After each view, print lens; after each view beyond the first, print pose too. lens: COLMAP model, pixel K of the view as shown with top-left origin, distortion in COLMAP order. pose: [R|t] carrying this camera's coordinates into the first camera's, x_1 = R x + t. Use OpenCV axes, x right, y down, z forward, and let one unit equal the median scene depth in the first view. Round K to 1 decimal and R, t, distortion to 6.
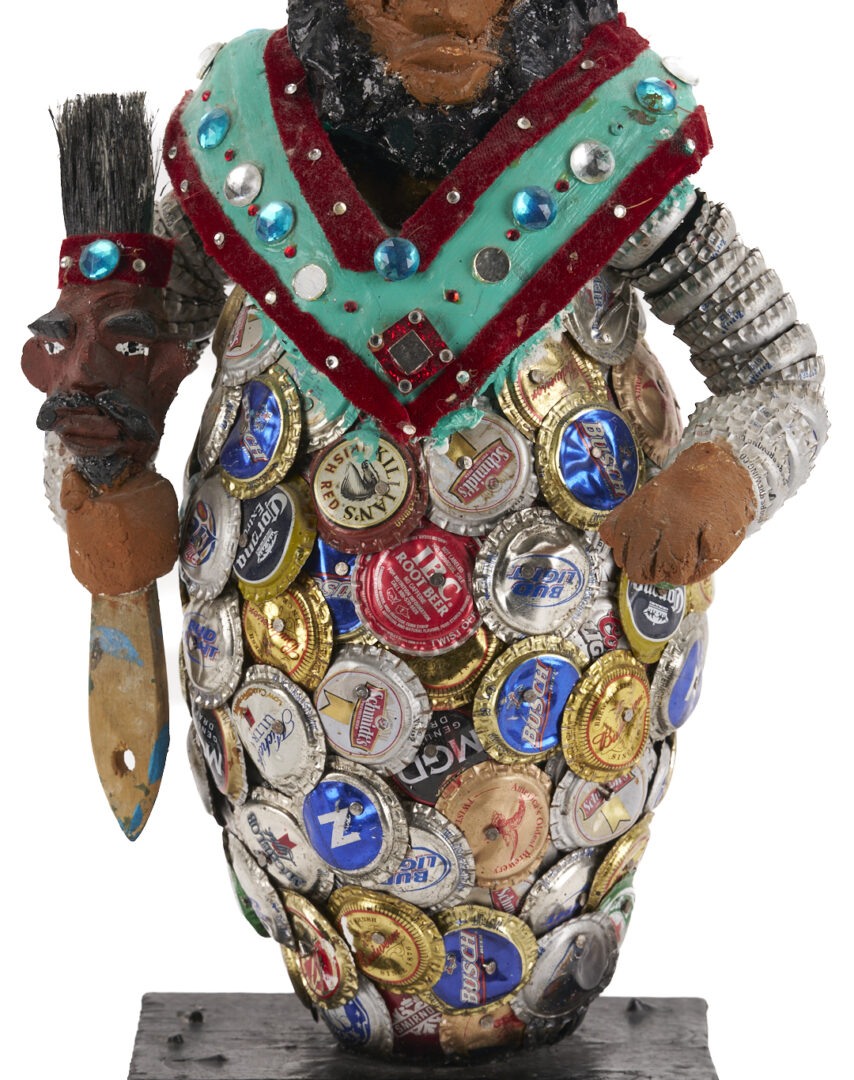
lens RADIAL K [[4649.8, 0, 430.3], [0, 4649.8, 550.4], [0, 0, 1]] dist [-0.182259, 0.000000]
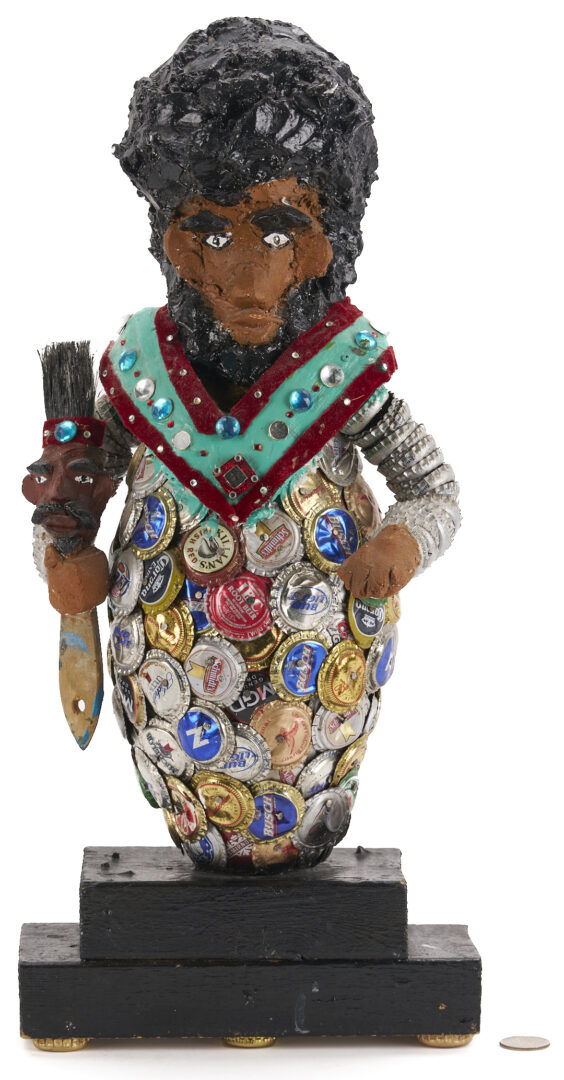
lens RADIAL K [[3856.6, 0, 211.8], [0, 3856.6, 557.0], [0, 0, 1]] dist [-0.215203, 0.000000]
pose [[0.999988, -0.004831, -0.000938, -0.012139], [0.004769, 0.998327, -0.057624, 0.076564], [0.001215, 0.057619, 0.998338, -0.531480]]
